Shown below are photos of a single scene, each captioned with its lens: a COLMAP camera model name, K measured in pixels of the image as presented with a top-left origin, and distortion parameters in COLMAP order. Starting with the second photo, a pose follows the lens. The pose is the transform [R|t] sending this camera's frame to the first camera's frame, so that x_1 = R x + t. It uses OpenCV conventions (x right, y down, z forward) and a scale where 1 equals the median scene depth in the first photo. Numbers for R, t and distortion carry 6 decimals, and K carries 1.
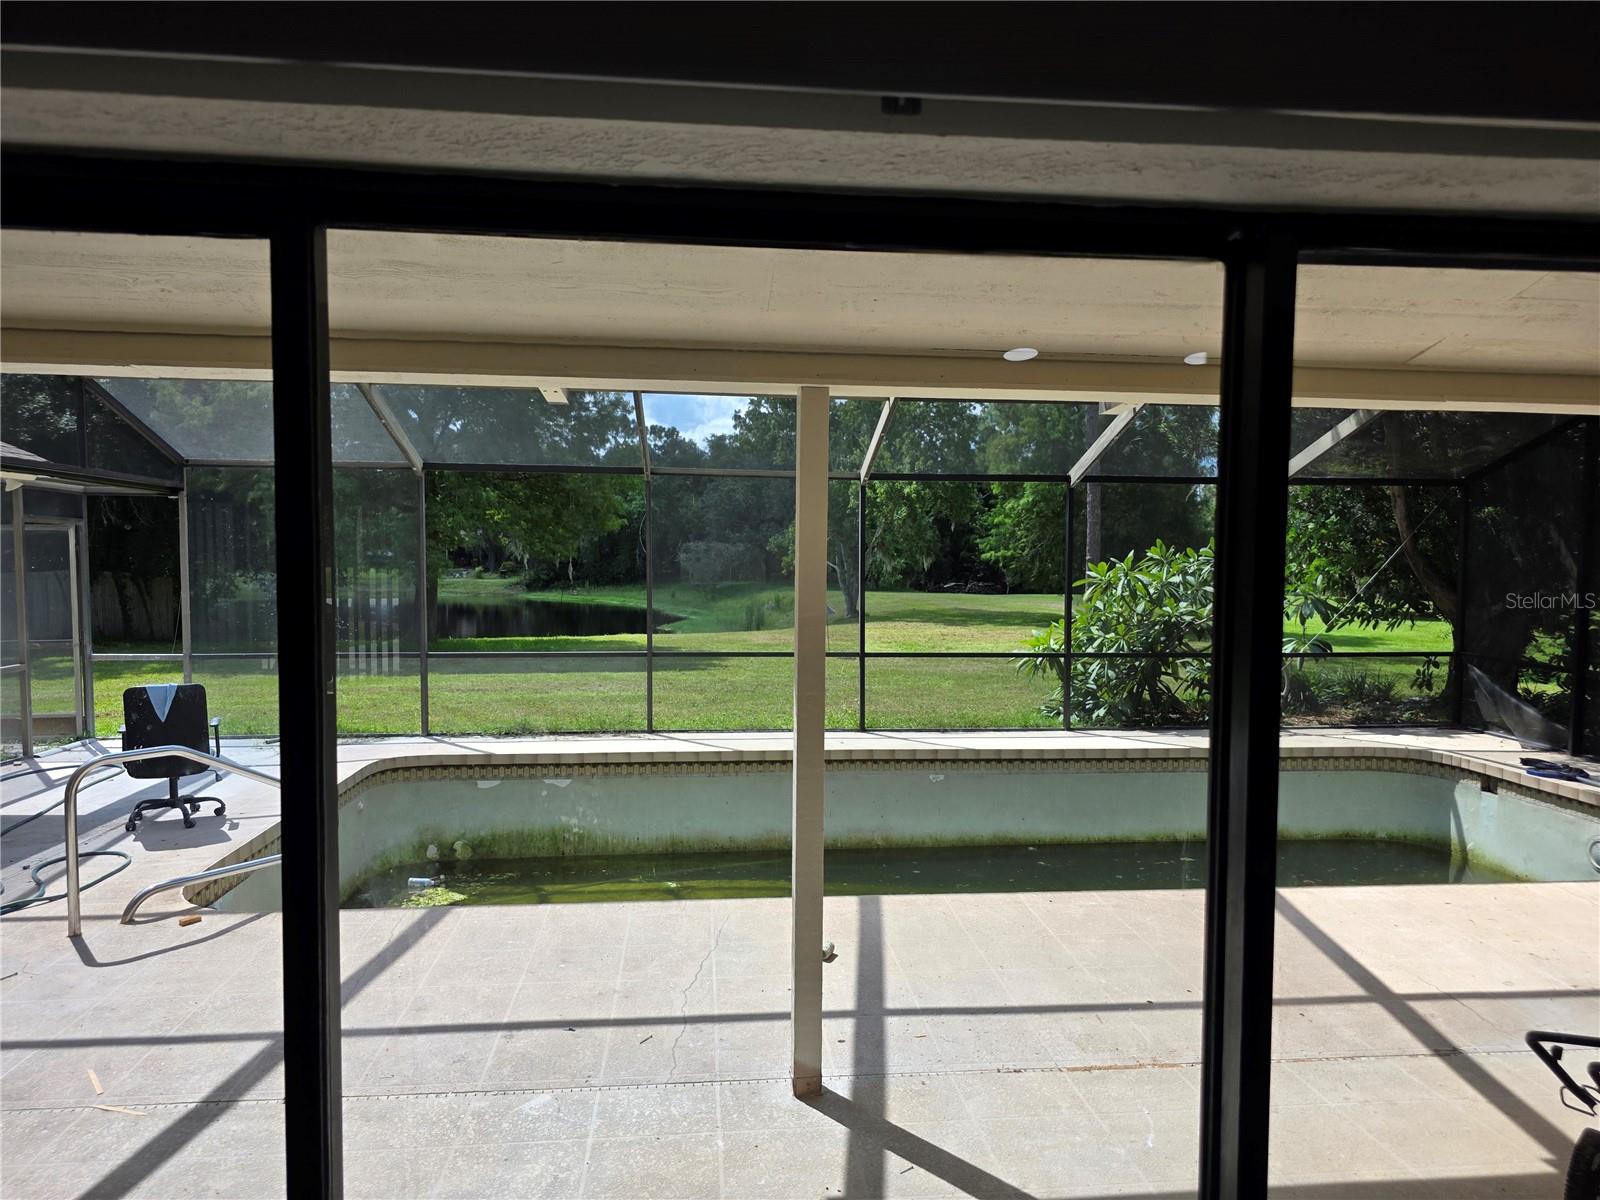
lens RADIAL K [[1087.4, 0, 804.0], [0, 1087.4, 593.2], [0, 0, 1]] dist [0.056235, -0.045276]
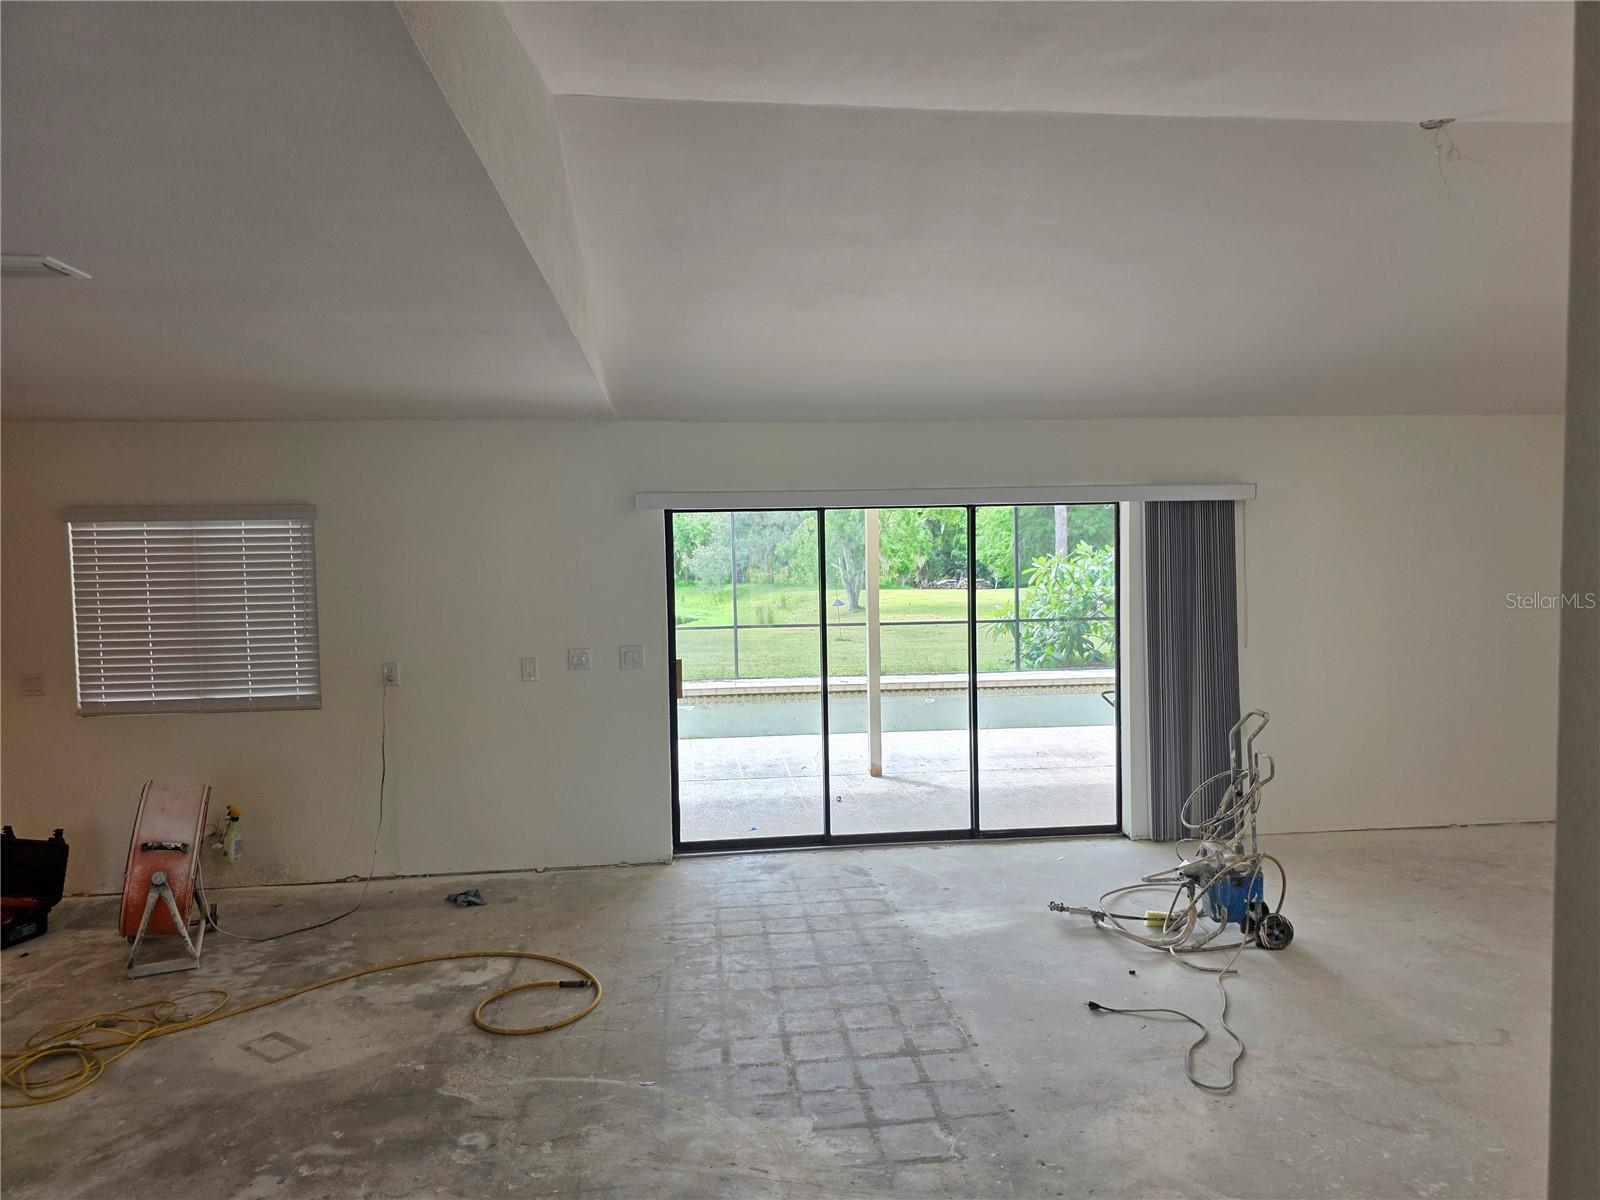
lens RADIAL K [[1087.4, 0, 804.0], [0, 1087.4, 593.2], [0, 0, 1]] dist [0.056235, -0.045276]
pose [[0.999586, -0.028362, 0.004865, -0.017770], [0.028373, 0.999595, -0.002215, 0.005258], [-0.004800, 0.002352, 0.999986, -0.160911]]
